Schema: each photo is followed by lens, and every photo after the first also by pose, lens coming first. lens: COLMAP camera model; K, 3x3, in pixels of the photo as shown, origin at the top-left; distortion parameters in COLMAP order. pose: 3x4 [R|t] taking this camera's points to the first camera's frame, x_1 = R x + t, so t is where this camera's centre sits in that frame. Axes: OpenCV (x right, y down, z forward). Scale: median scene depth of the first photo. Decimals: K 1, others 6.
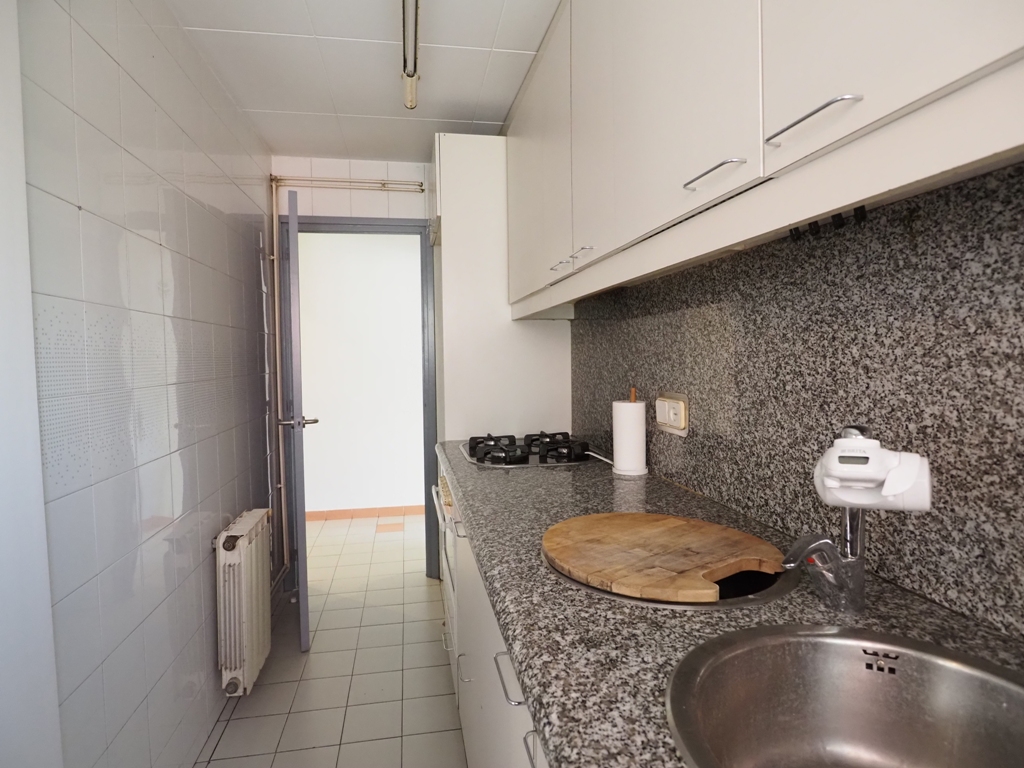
lens RADIAL K [[557.8, 0, 510.7], [0, 557.8, 381.4], [0, 0, 1]] dist [0.001348, -0.001060]
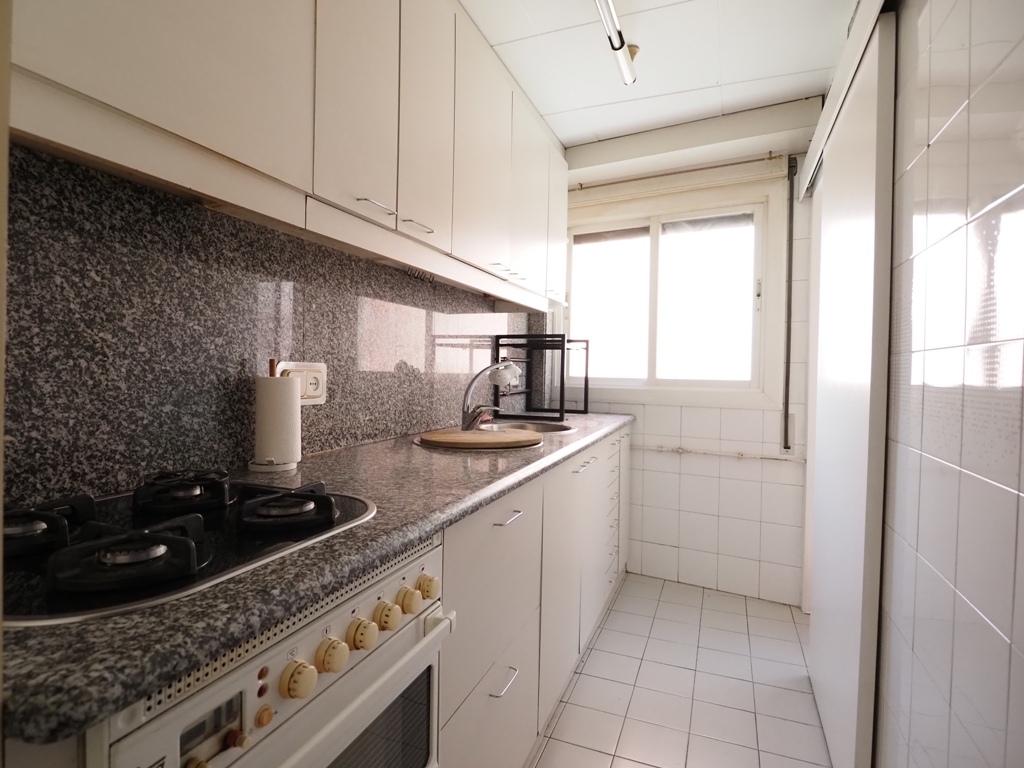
lens RADIAL K [[557.8, 0, 512.0], [0, 557.8, 381.5], [0, 0, 1]] dist [0.001348, -0.001060]
pose [[-0.852952, -0.006557, 0.521949, -0.623827], [0.023330, 0.998443, 0.050667, 0.014771], [-0.521468, 0.055393, -0.851471, 1.959594]]
